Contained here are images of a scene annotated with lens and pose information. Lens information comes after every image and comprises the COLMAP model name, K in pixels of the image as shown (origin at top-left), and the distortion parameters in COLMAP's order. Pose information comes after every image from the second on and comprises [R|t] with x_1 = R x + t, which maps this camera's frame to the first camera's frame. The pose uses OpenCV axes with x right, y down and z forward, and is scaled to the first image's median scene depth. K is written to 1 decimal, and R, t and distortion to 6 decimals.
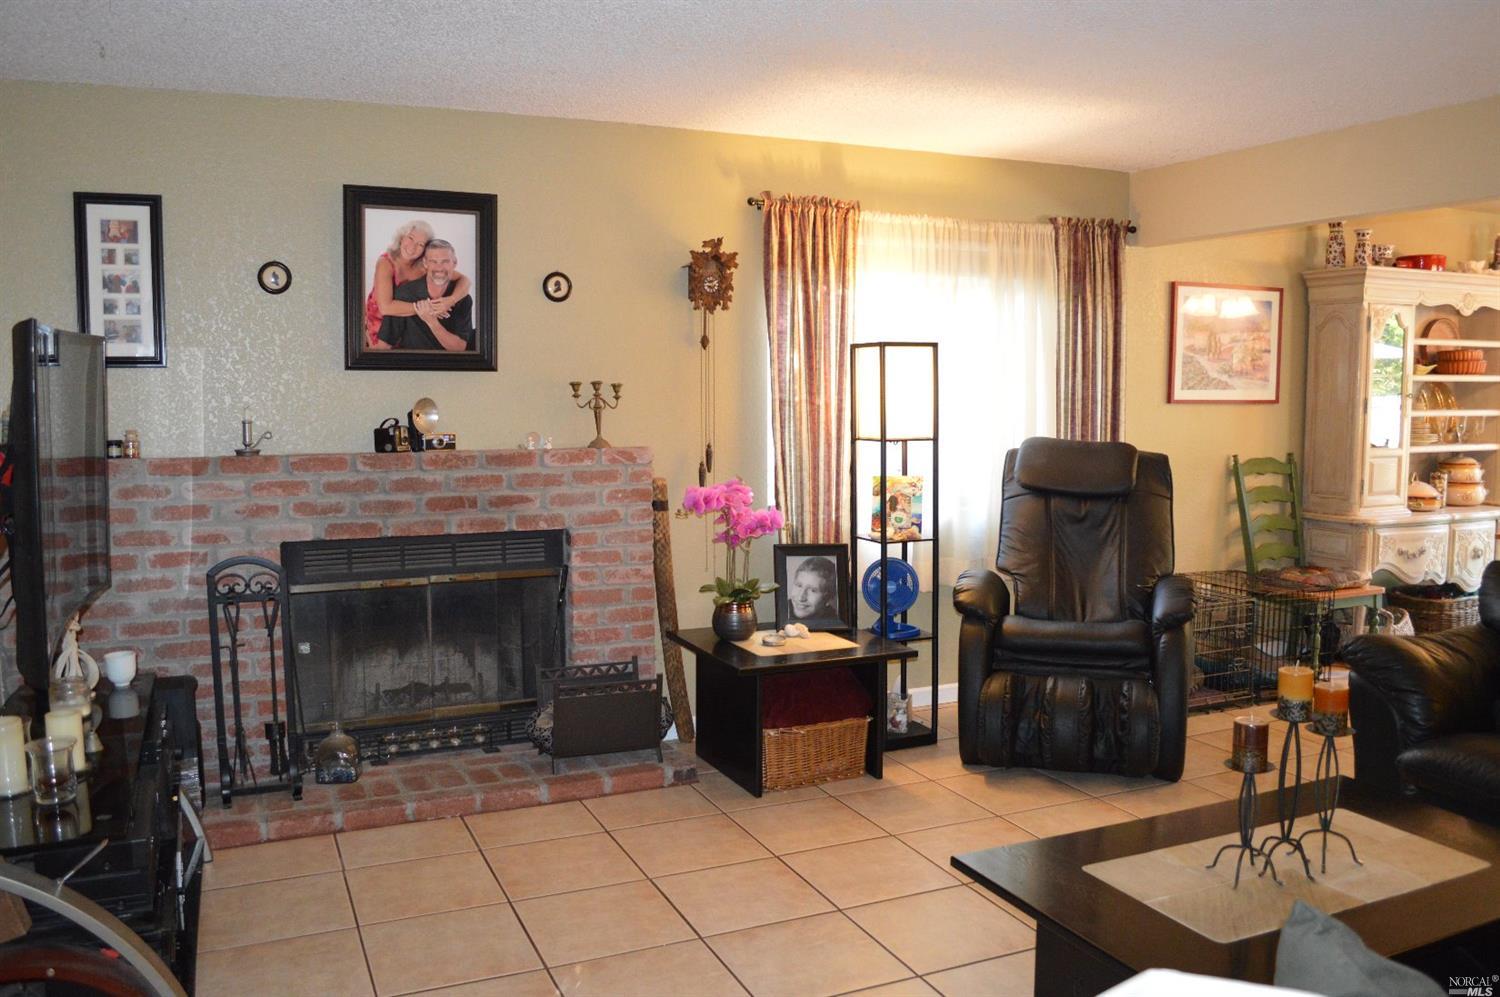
lens RADIAL K [[1206.5, 0, 745.8], [0, 1206.5, 498.7], [0, 0, 1]] dist [-0.080602, 0.005553]
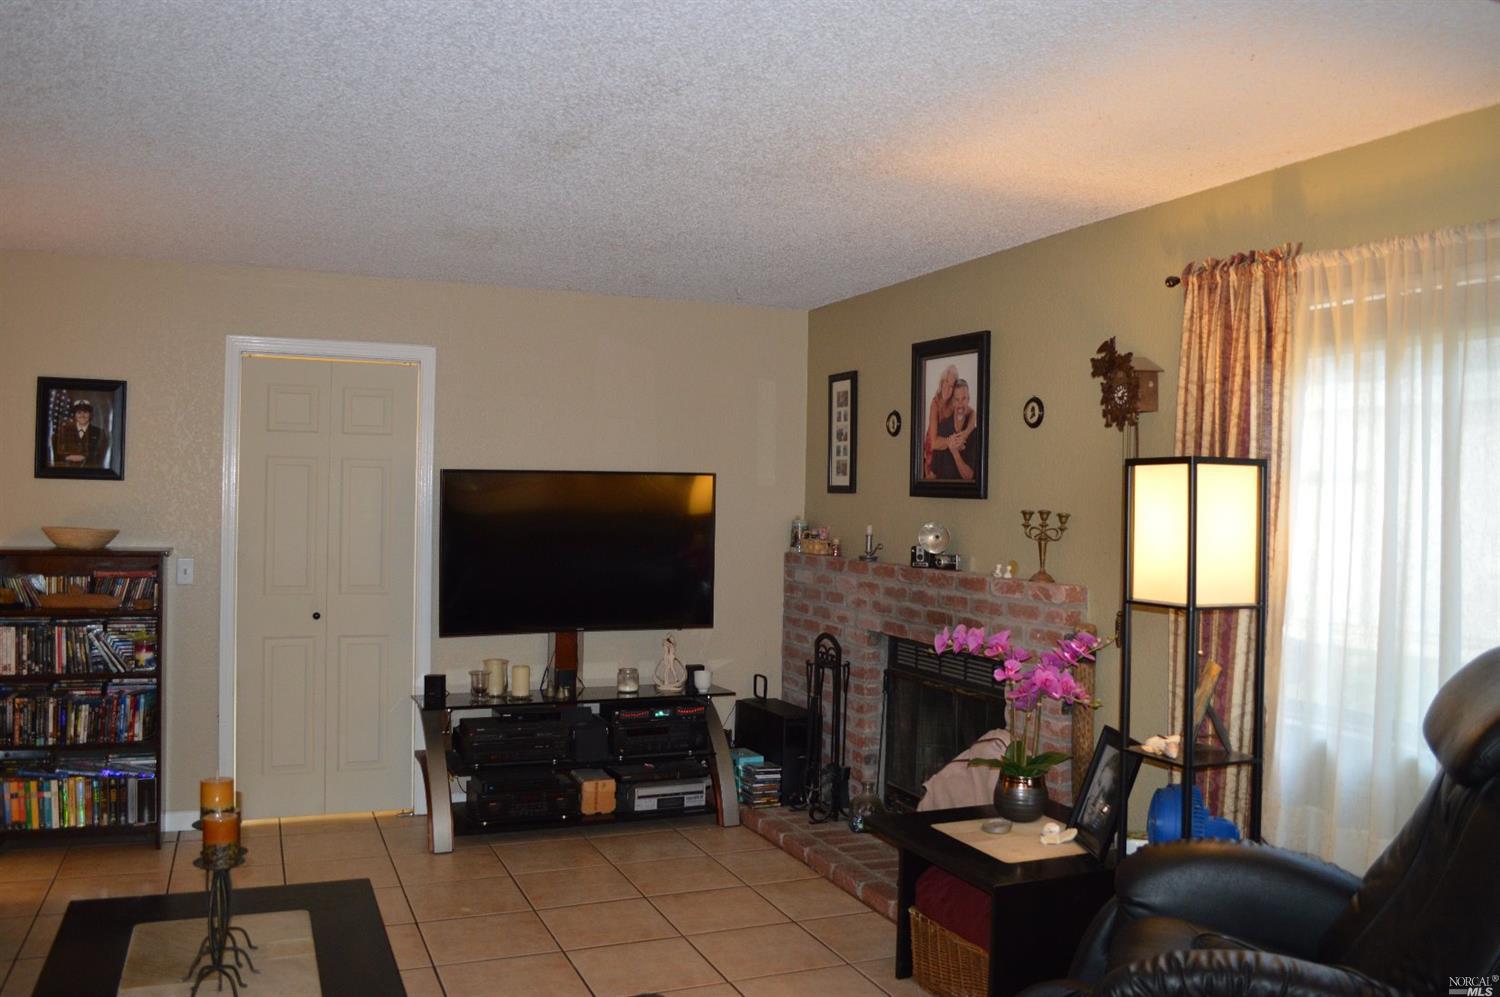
lens RADIAL K [[1206.5, 0, 745.8], [0, 1206.5, 498.7], [0, 0, 1]] dist [-0.080602, 0.005553]
pose [[-0.026611, 0.002565, -0.999643, 0.850608], [-0.115762, 0.993261, 0.005631, -0.089569], [0.992920, 0.115870, -0.026135, 0.836073]]
